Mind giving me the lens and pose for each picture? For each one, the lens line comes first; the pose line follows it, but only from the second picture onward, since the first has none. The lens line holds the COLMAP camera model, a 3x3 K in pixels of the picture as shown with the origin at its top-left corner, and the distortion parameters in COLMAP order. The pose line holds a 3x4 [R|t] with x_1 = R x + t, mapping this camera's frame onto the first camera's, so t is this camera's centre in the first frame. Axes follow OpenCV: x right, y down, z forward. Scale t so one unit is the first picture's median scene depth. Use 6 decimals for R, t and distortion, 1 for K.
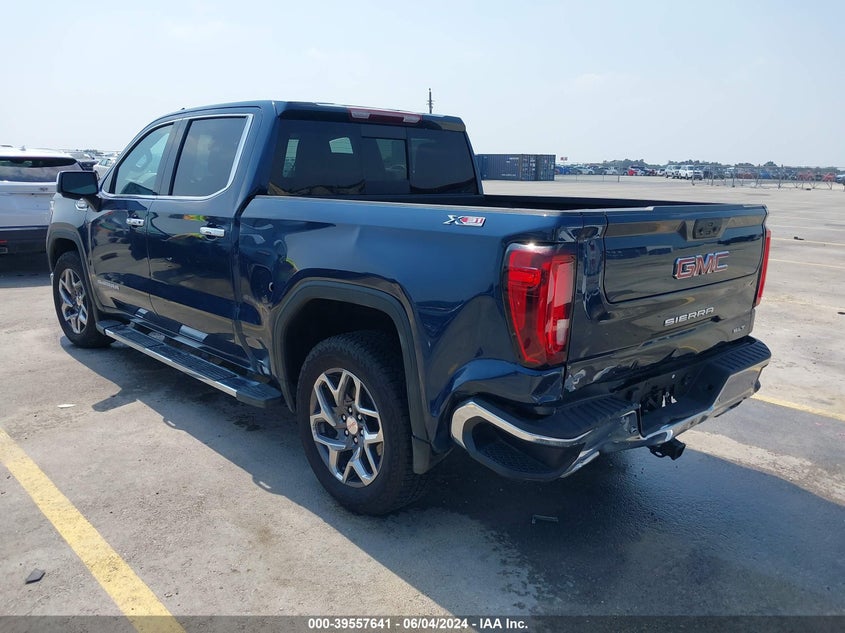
lens RADIAL K [[708.7, 0, 399.9], [0, 708.7, 317.4], [0, 0, 1]] dist [-0.008133, -0.007432]
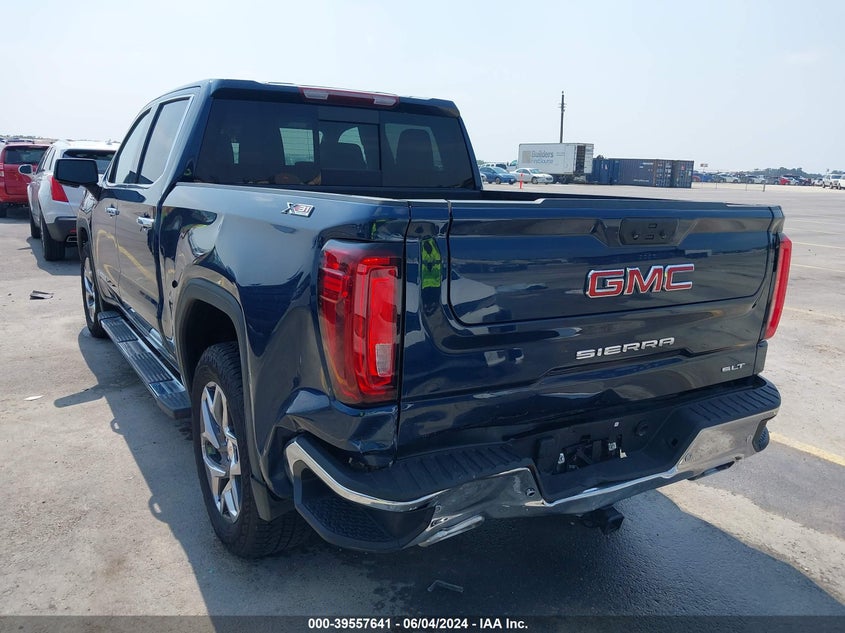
lens RADIAL K [[688.8, 0, 422.5], [0, 688.8, 316.5], [0, 0, 1]] dist [-0.015671, -0.004671]
pose [[0.980761, 0.054409, -0.187476, 0.240606], [-0.055124, 0.998479, 0.001404, -0.017462], [0.187267, 0.008957, 0.982268, 0.174522]]
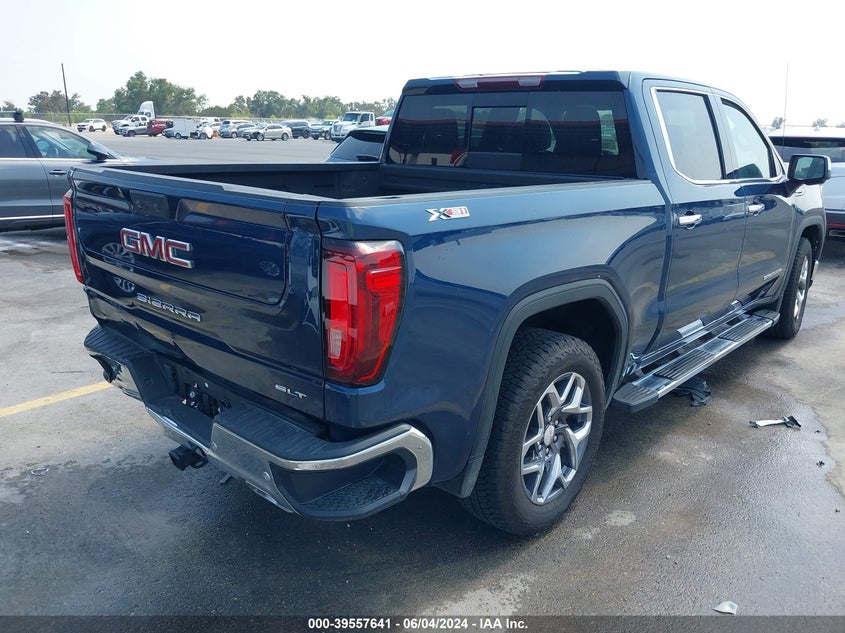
lens RADIAL K [[688.8, 0, 422.5], [0, 688.8, 316.5], [0, 0, 1]] dist [-0.015671, -0.004671]
pose [[0.080648, 0.231983, -0.969371, 0.812665], [-0.227214, 0.951212, 0.208734, -0.147676], [0.970500, 0.203421, 0.129423, 0.782619]]
